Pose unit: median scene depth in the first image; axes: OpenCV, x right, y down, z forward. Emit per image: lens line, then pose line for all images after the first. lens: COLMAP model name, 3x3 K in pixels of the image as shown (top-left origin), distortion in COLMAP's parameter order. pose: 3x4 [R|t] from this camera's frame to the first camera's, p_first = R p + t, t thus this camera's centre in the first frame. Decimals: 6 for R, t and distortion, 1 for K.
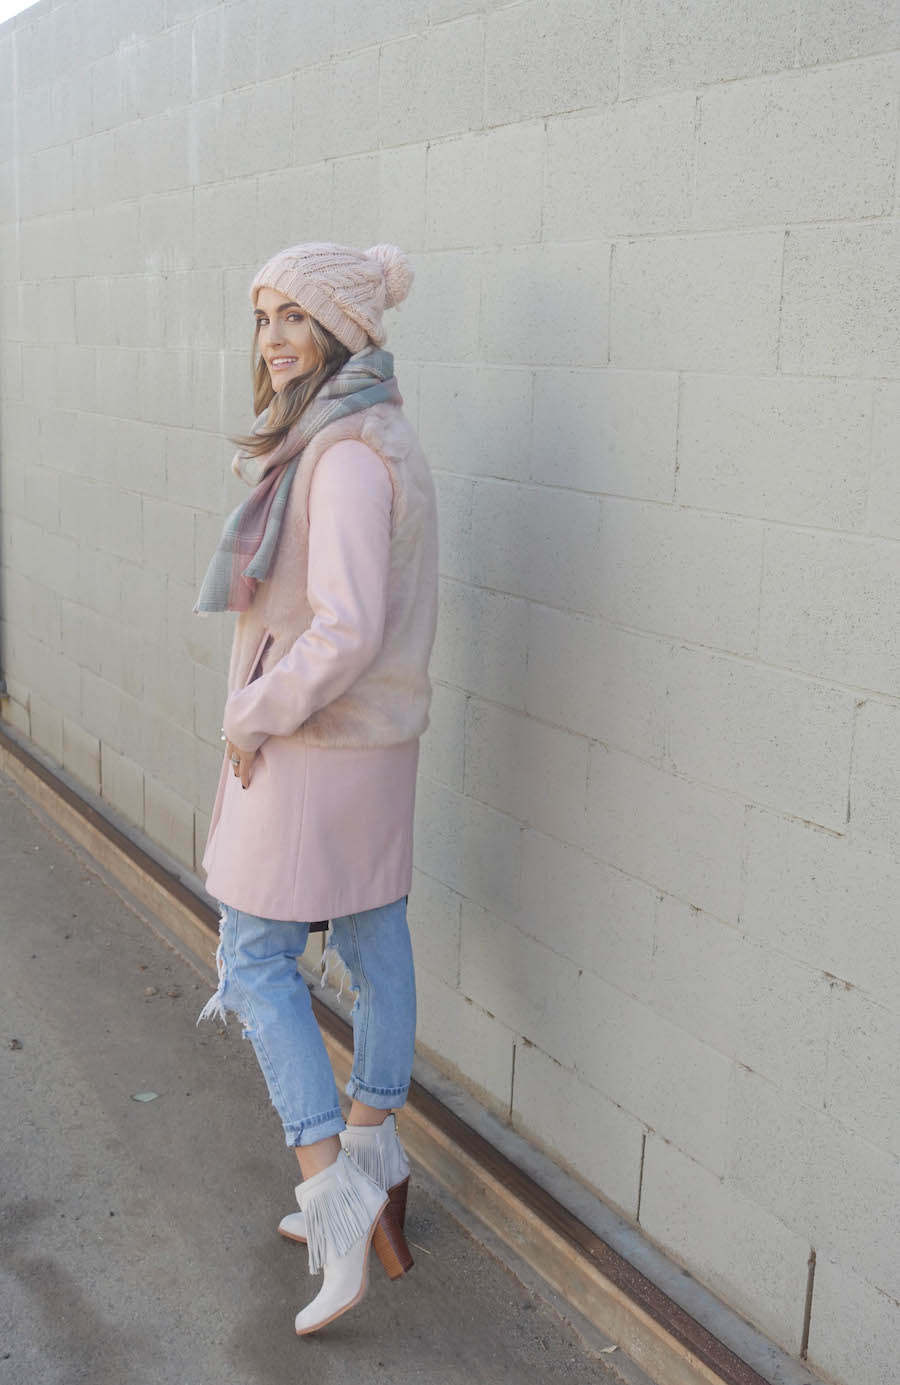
lens RADIAL K [[1648.5, 0, 429.9], [0, 1648.5, 670.4], [0, 0, 1]] dist [0.010108, 0.012403]
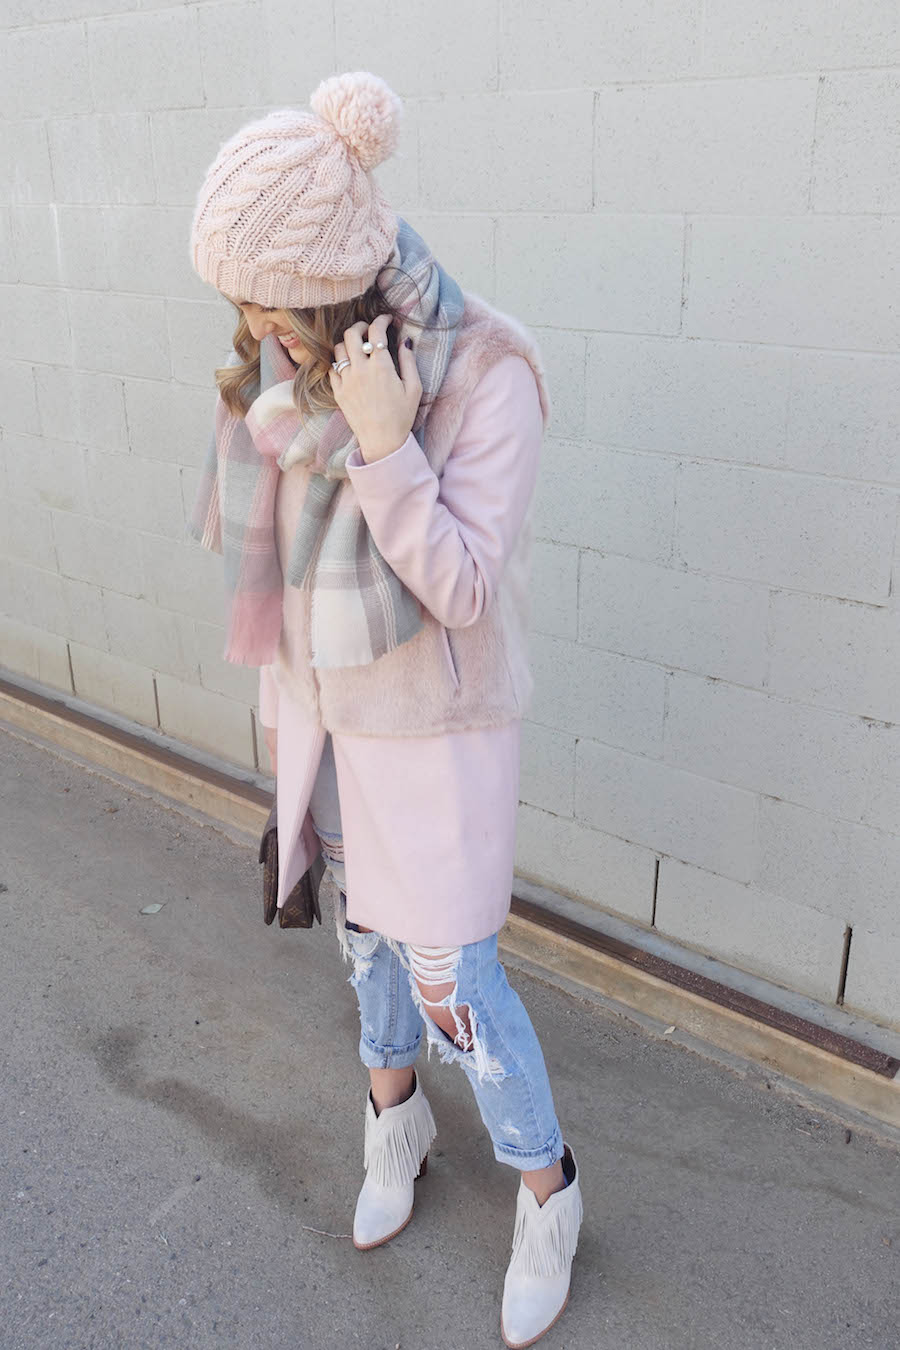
lens RADIAL K [[1283.6, 0, 450.0], [0, 1283.6, 675.0], [0, 0, 1]] dist [0.023628, -0.002112]
pose [[0.931964, -0.170474, 0.319973, -0.295945], [0.108443, 0.973227, 0.202657, -0.064666], [-0.345954, -0.154171, 0.925499, 0.182318]]
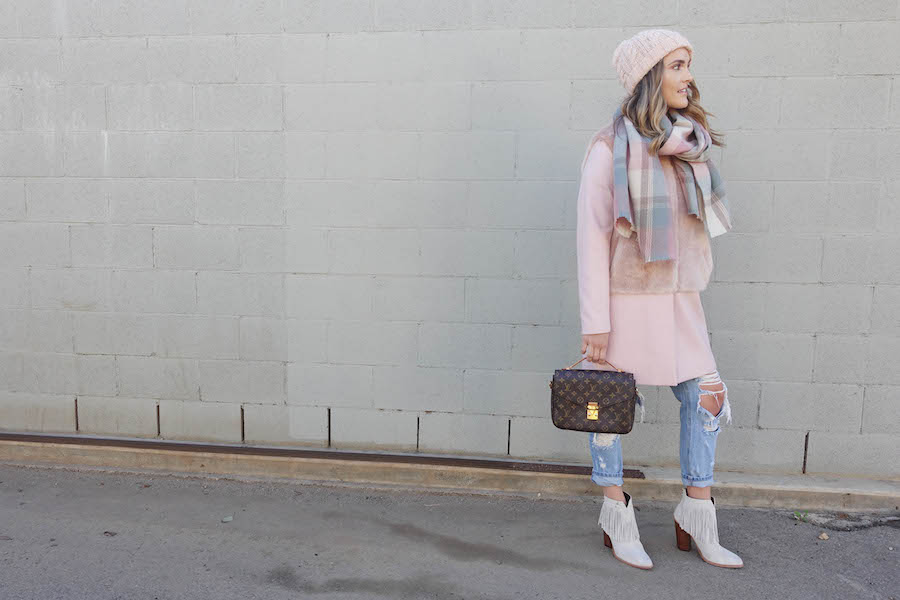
lens RADIAL K [[622.2, 0, 450.0], [0, 622.2, 300.0], [0, 0, 1]] dist [0.031987, -0.029540]
pose [[0.576846, -0.104275, 0.810170, -0.712319], [0.159251, 0.987144, 0.013665, 0.060401], [-0.801179, 0.121138, 0.586036, 0.459175]]
